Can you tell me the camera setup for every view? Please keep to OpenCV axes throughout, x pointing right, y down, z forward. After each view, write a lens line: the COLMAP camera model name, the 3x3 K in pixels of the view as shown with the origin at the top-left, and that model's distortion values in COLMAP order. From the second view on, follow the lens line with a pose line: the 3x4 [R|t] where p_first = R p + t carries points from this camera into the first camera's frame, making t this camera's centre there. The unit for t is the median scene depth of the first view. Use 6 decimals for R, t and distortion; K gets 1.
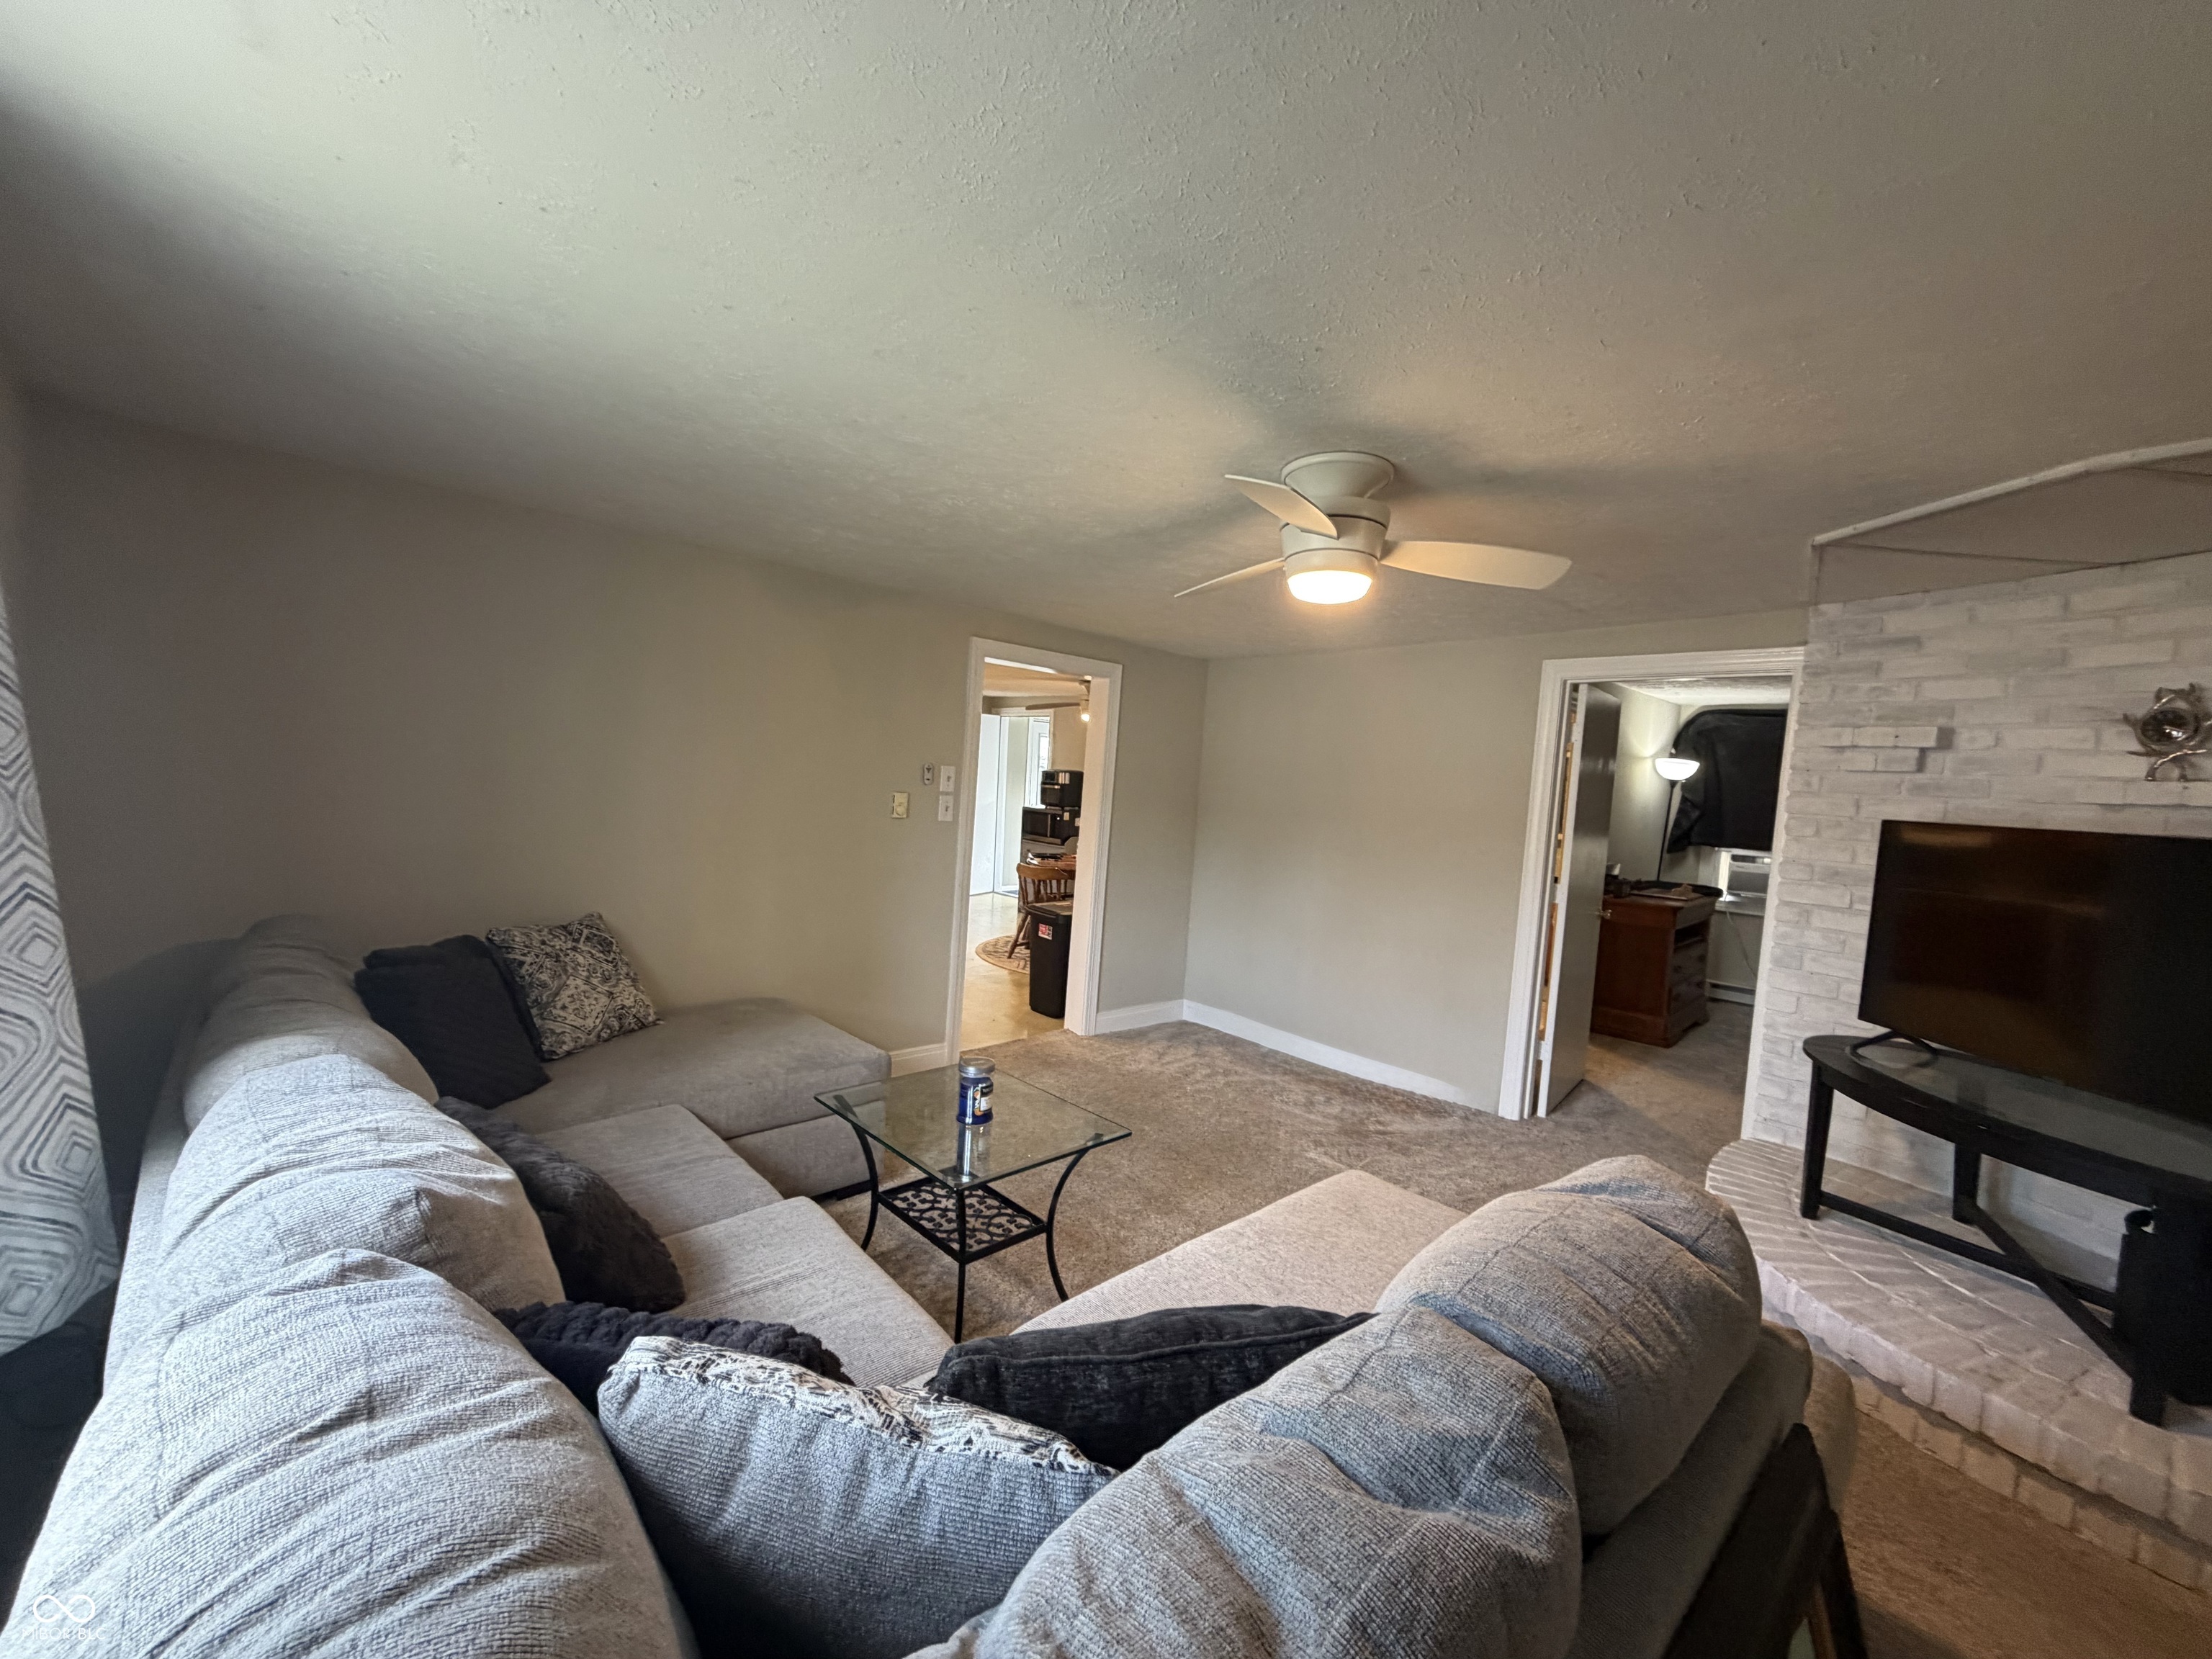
lens RADIAL K [[928.7, 0, 1106.0], [0, 928.7, 829.5], [0, 0, 1]] dist [0.000683, 0.000039]
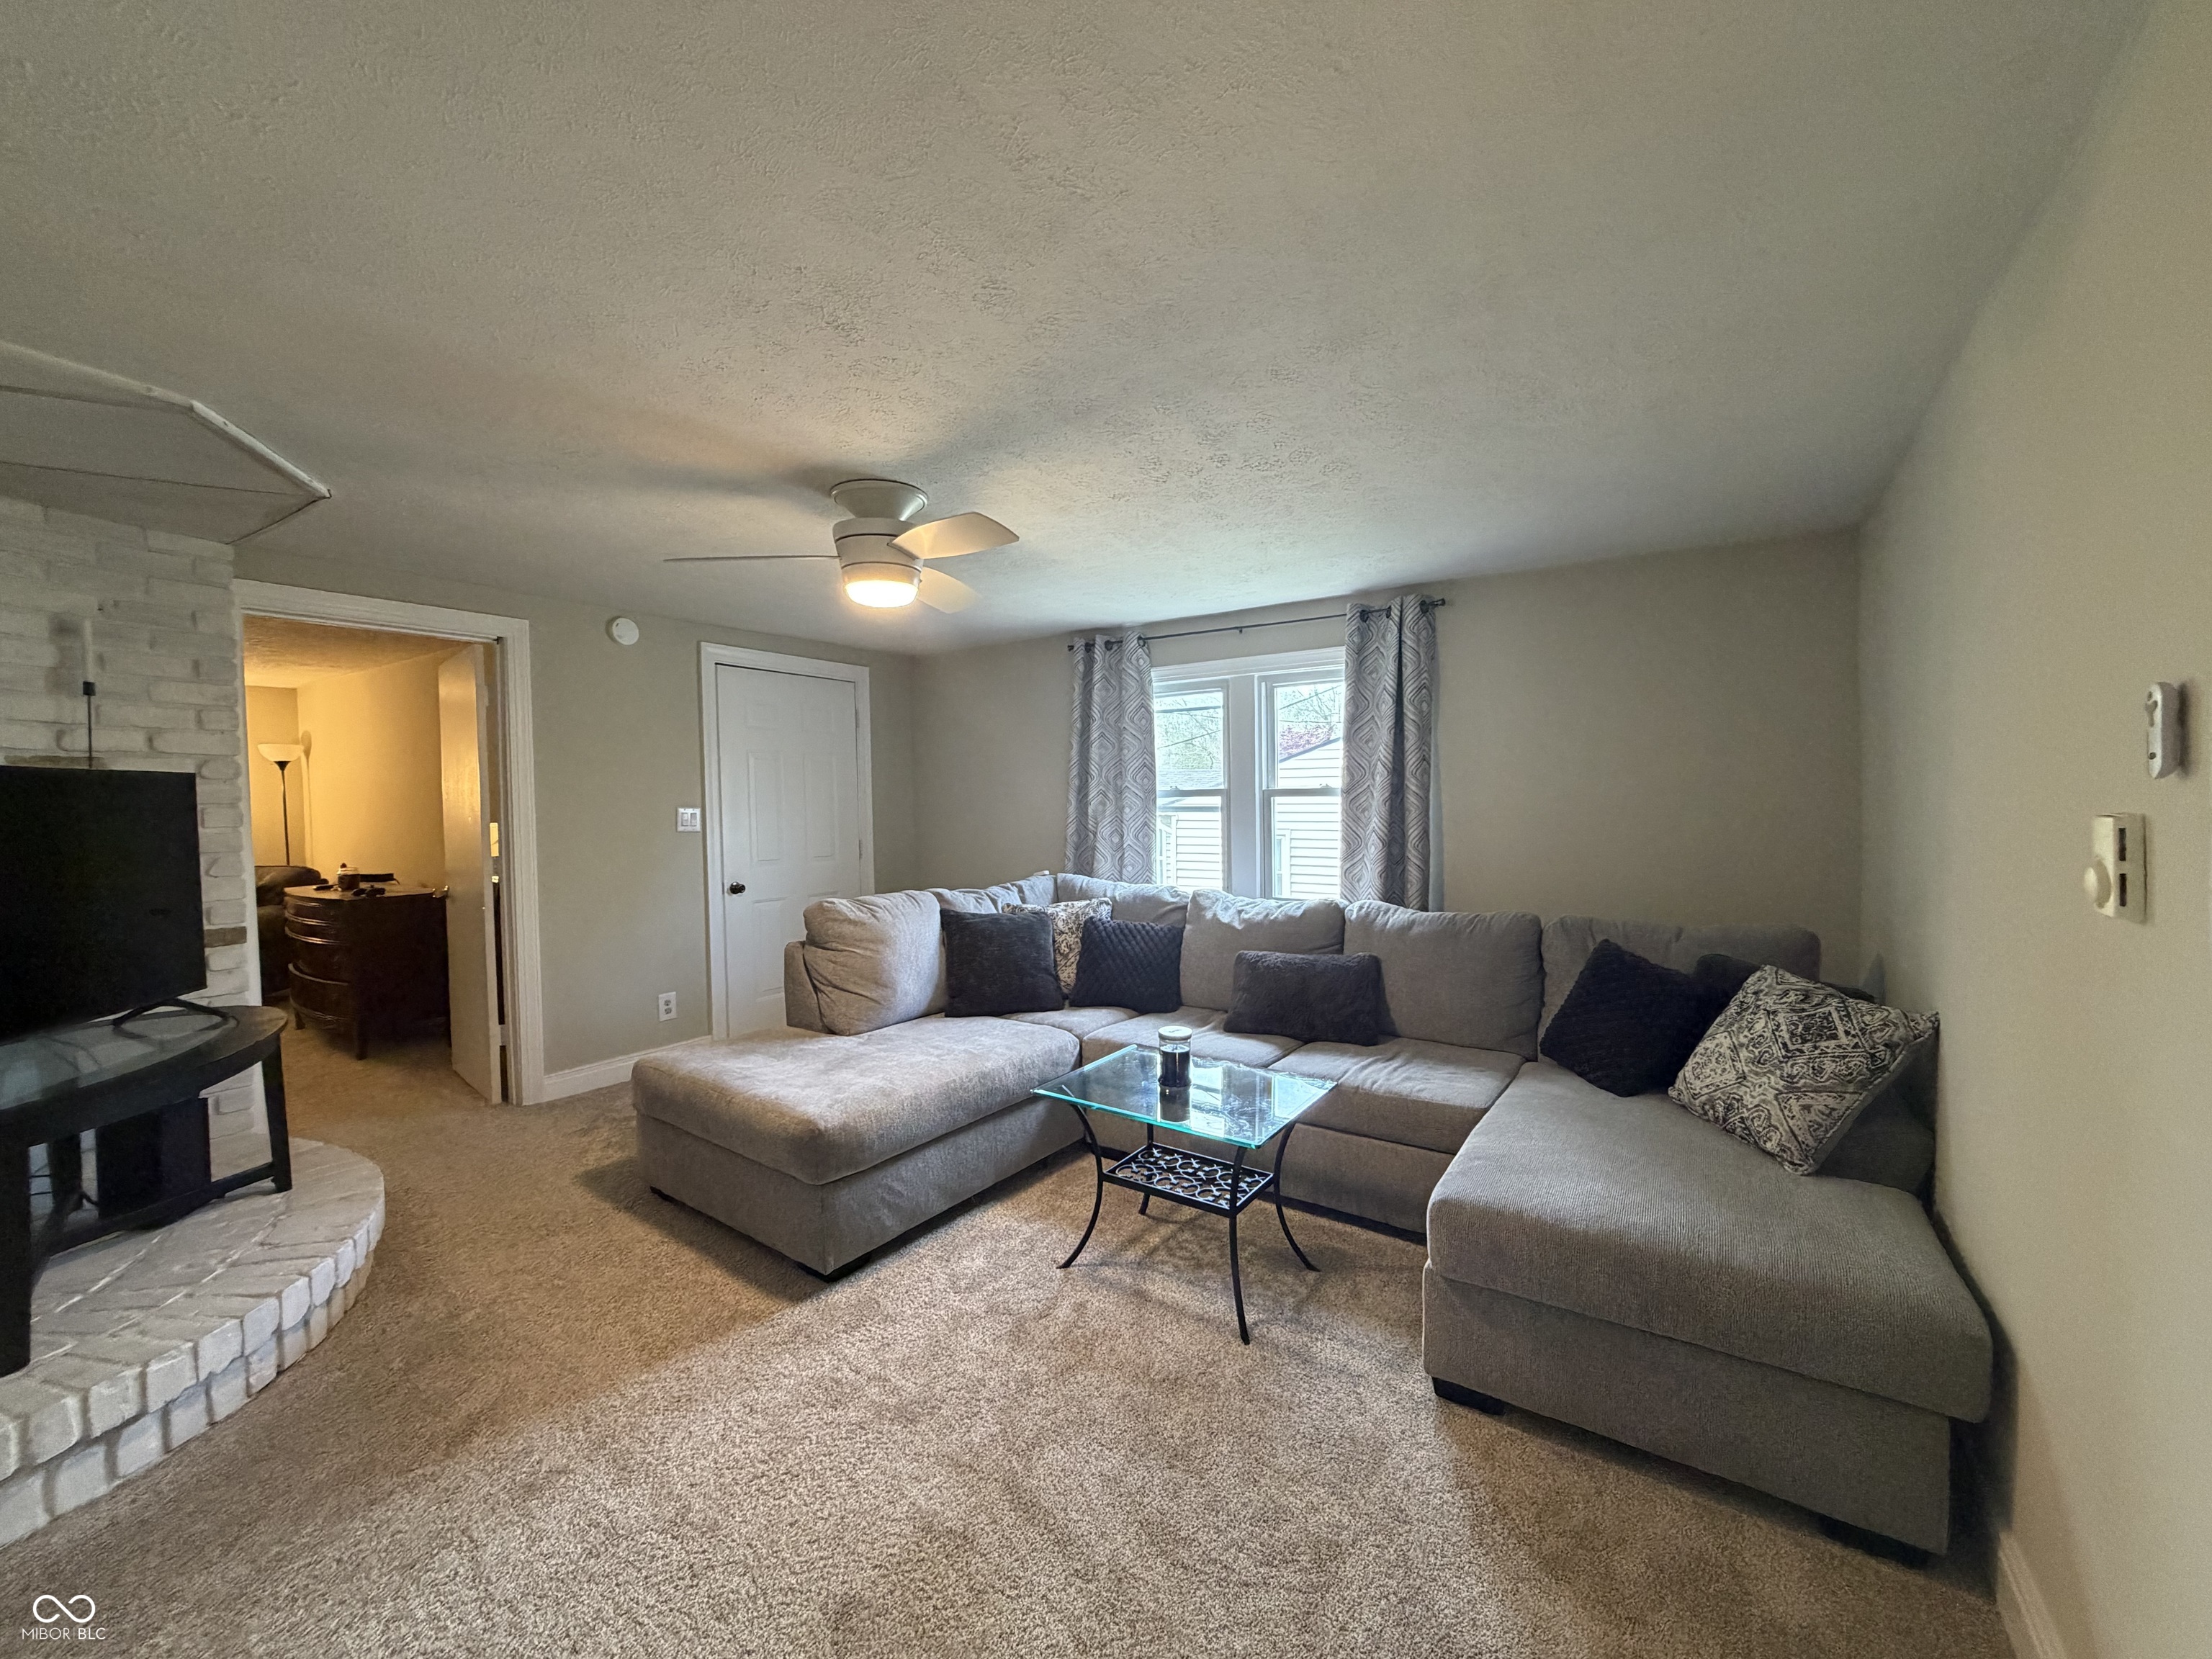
lens RADIAL K [[928.7, 0, 1106.0], [0, 928.7, 829.5], [0, 0, 1]] dist [0.000683, 0.000039]
pose [[-0.980552, -0.040215, -0.192095, 0.132642], [-0.058968, 0.993925, 0.092926, -0.065108], [0.187192, 0.102446, -0.976967, 1.658992]]
